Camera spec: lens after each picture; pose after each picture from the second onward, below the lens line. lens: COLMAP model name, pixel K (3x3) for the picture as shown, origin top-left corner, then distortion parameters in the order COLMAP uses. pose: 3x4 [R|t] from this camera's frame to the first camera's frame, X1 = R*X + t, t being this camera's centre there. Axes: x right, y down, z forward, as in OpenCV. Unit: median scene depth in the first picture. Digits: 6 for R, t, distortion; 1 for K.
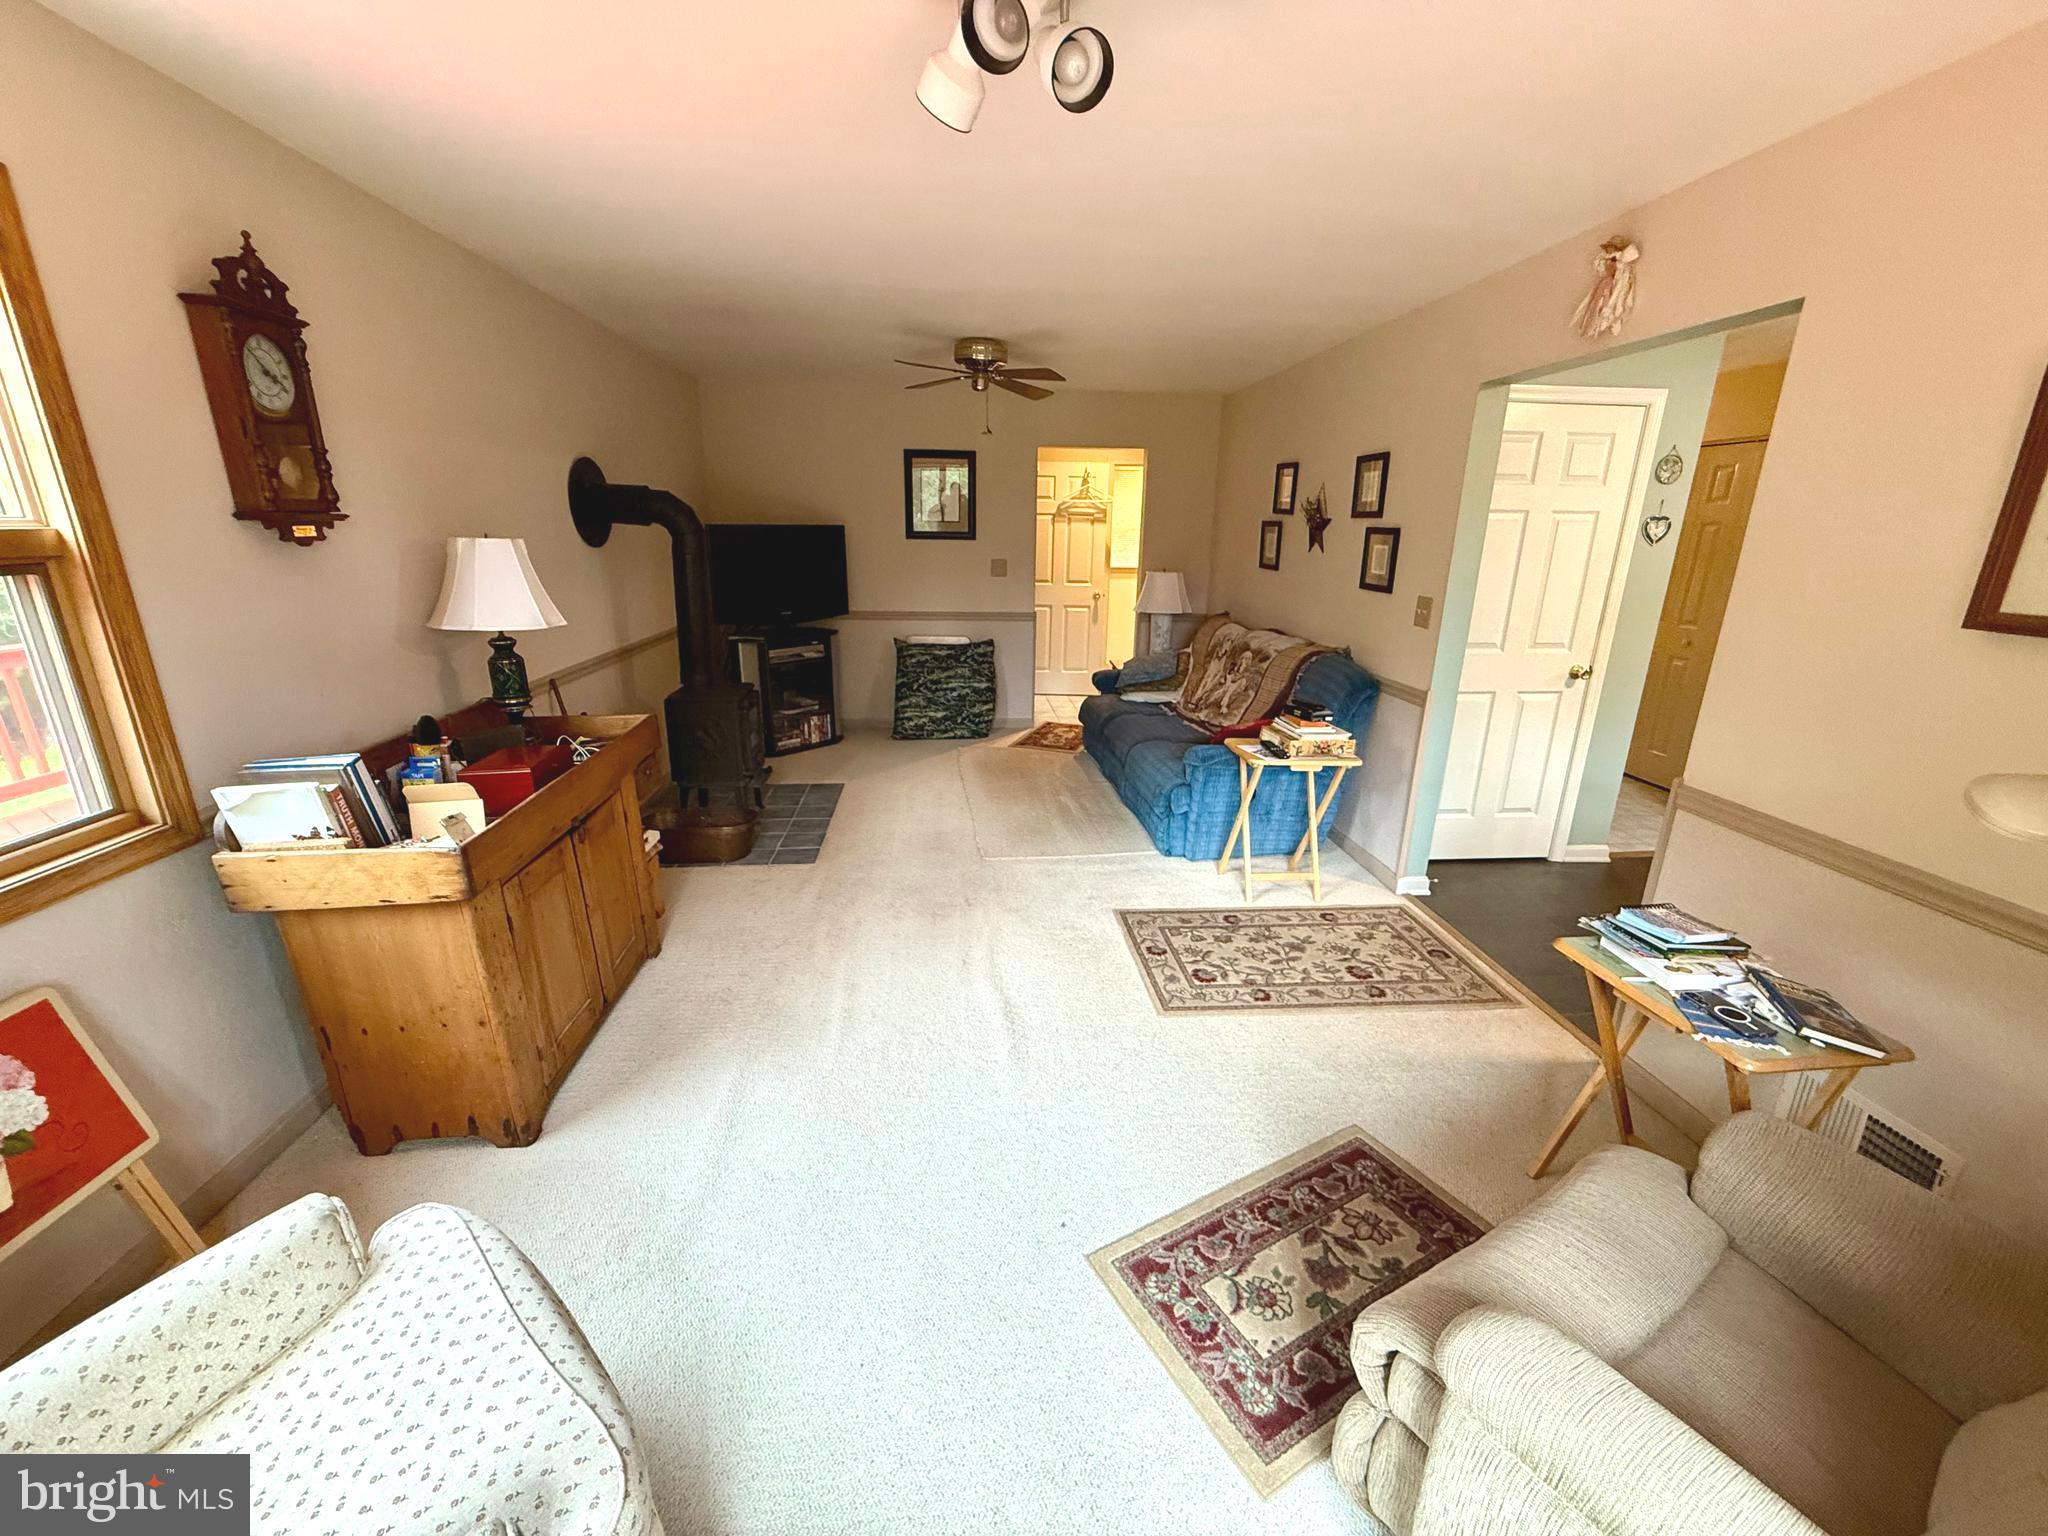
lens RADIAL K [[819.1, 0, 1019.0], [0, 819.1, 770.5], [0, 0, 1]] dist [-0.001591, -0.000066]
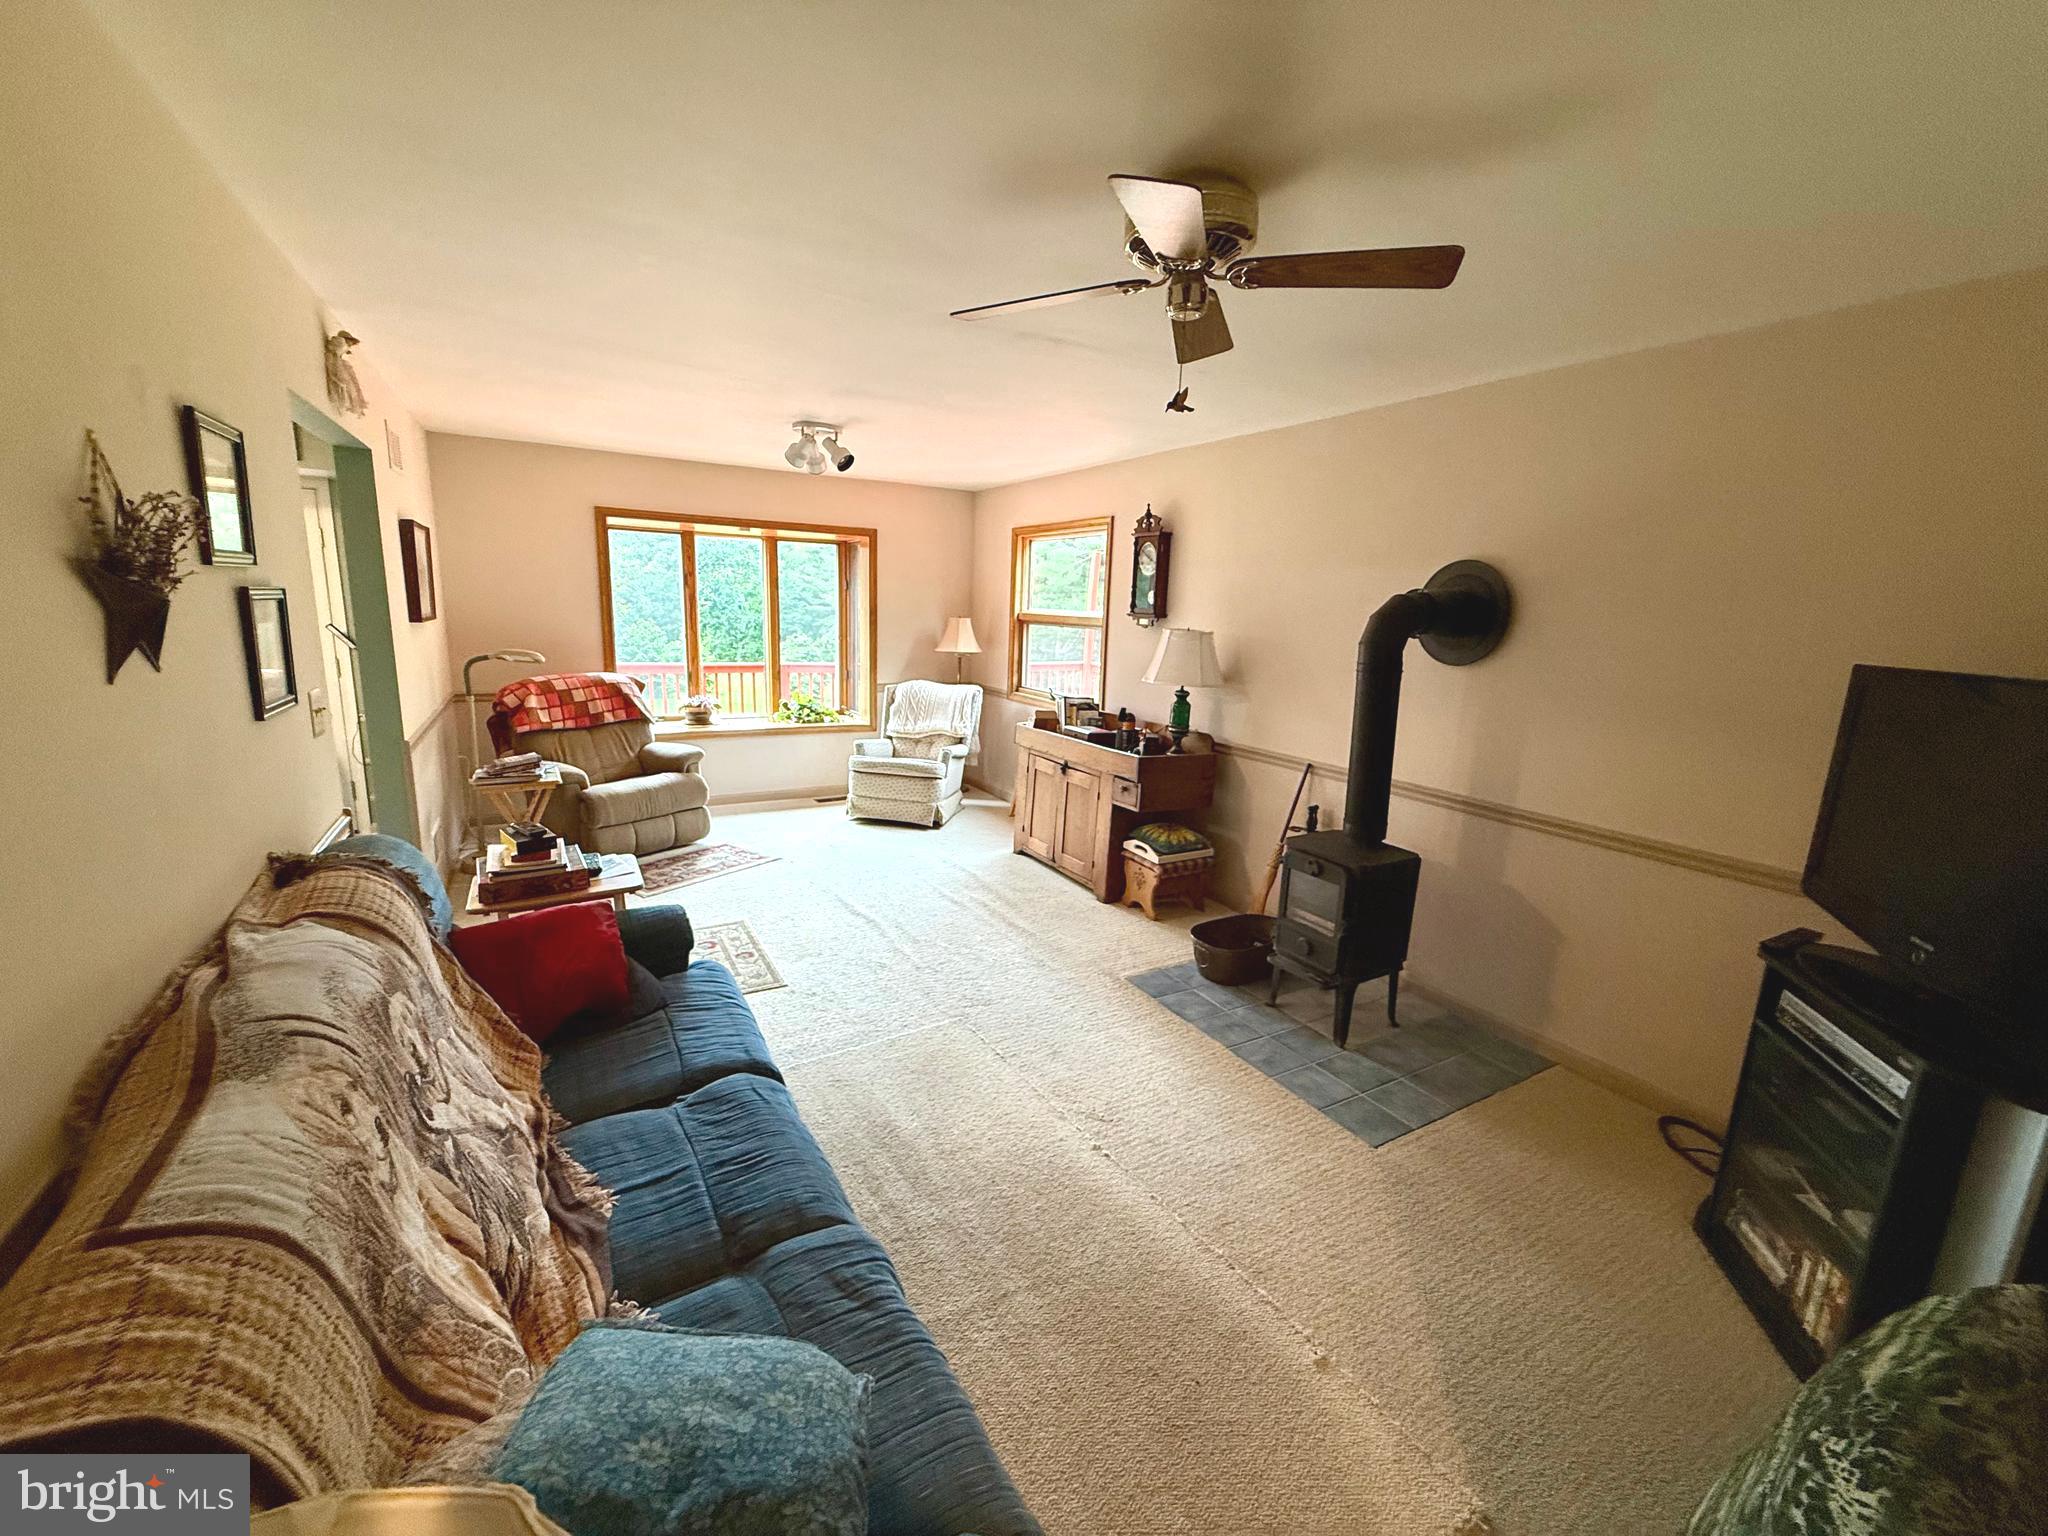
lens RADIAL K [[819.1, 0, 1030.3], [0, 819.1, 765.2], [0, 0, 1]] dist [-0.001591, -0.000066]
pose [[-0.901909, 0.035723, -0.430446, 0.321377], [-0.173949, 0.882143, 0.437683, -0.660657], [0.395350, 0.469626, -0.789398, 2.142383]]
